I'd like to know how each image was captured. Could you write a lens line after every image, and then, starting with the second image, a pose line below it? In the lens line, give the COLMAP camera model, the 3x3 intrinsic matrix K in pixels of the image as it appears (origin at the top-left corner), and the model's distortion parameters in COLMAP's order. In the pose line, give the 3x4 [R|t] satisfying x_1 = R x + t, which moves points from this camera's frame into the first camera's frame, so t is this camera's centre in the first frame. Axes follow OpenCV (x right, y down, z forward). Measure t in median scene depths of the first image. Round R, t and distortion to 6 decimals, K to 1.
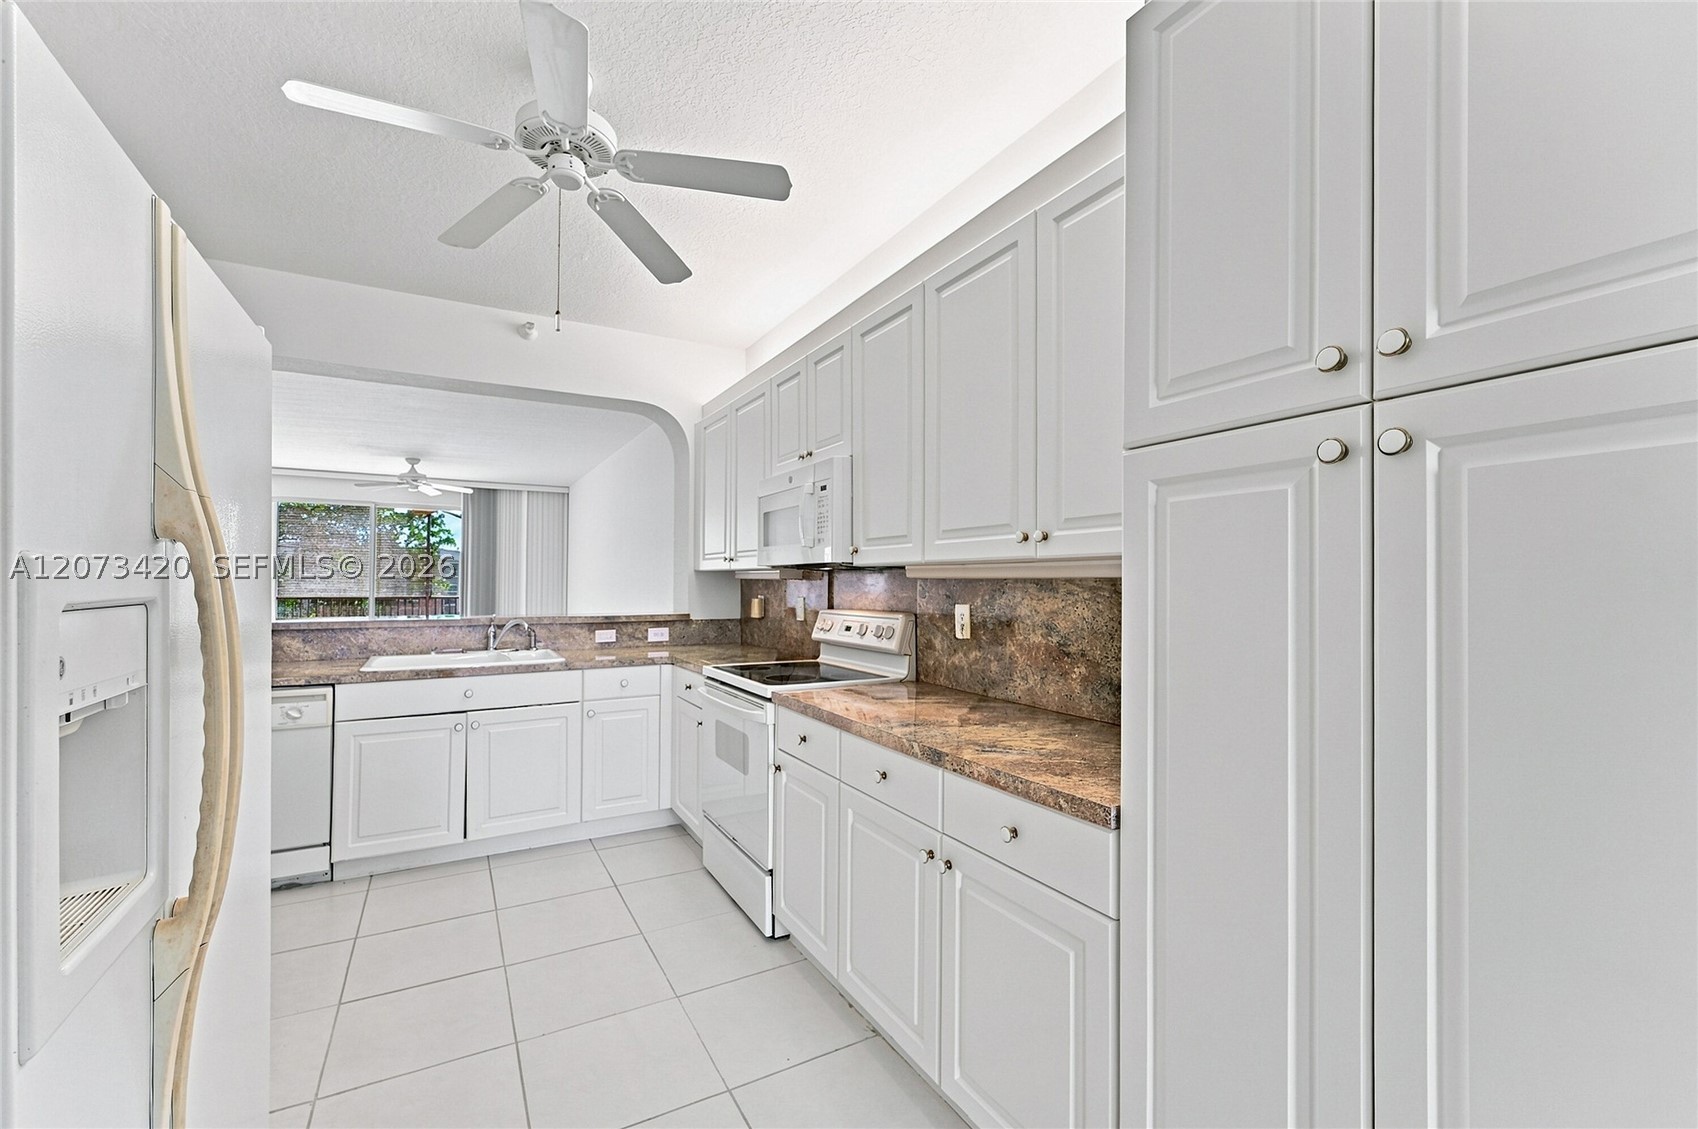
lens RADIAL K [[715.0, 0, 854.4], [0, 715.0, 574.9], [0, 0, 1]] dist [0.012024, -0.000048]
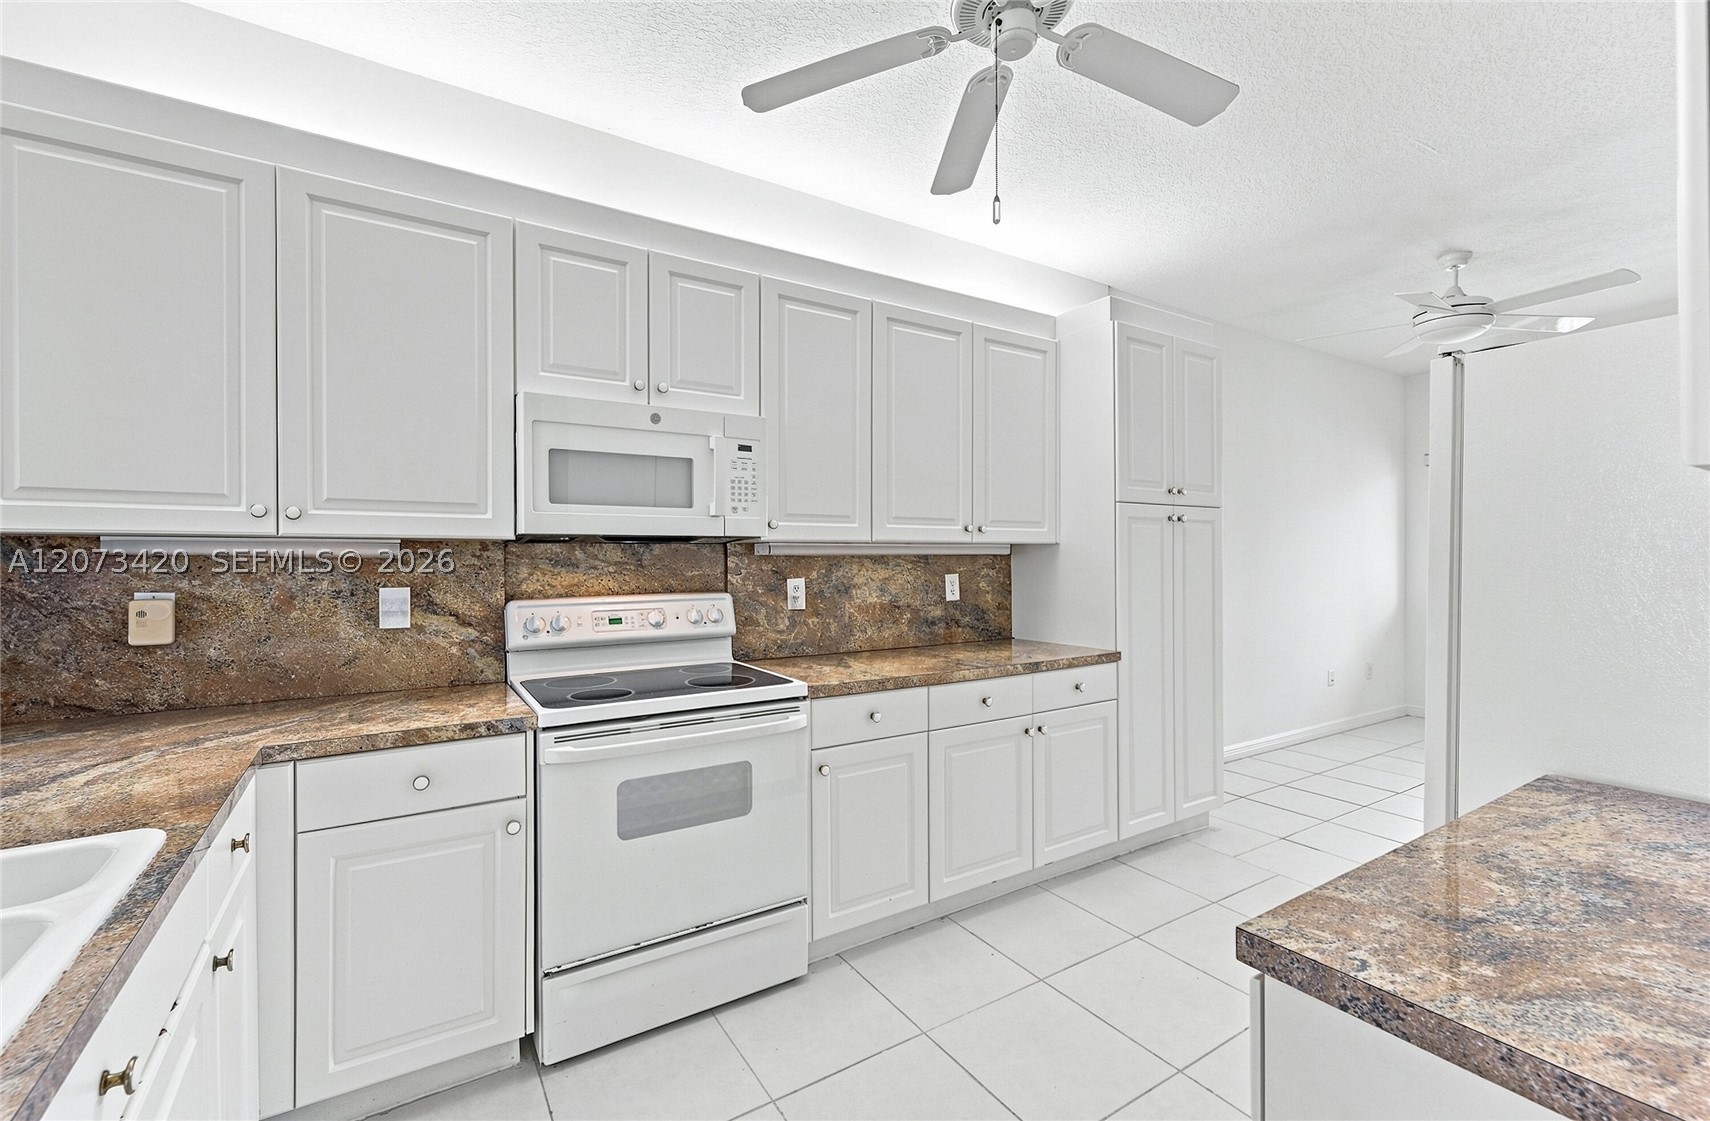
lens RADIAL K [[712.0, 0, 846.7], [0, 712.0, 560.8], [0, 0, 1]] dist [-0.001556, -0.000097]
pose [[-0.037495, -0.009786, 0.999249, -0.933448], [-0.007225, 0.999929, 0.009522, 0.002982], [-0.999271, -0.006862, -0.037563, 0.947923]]
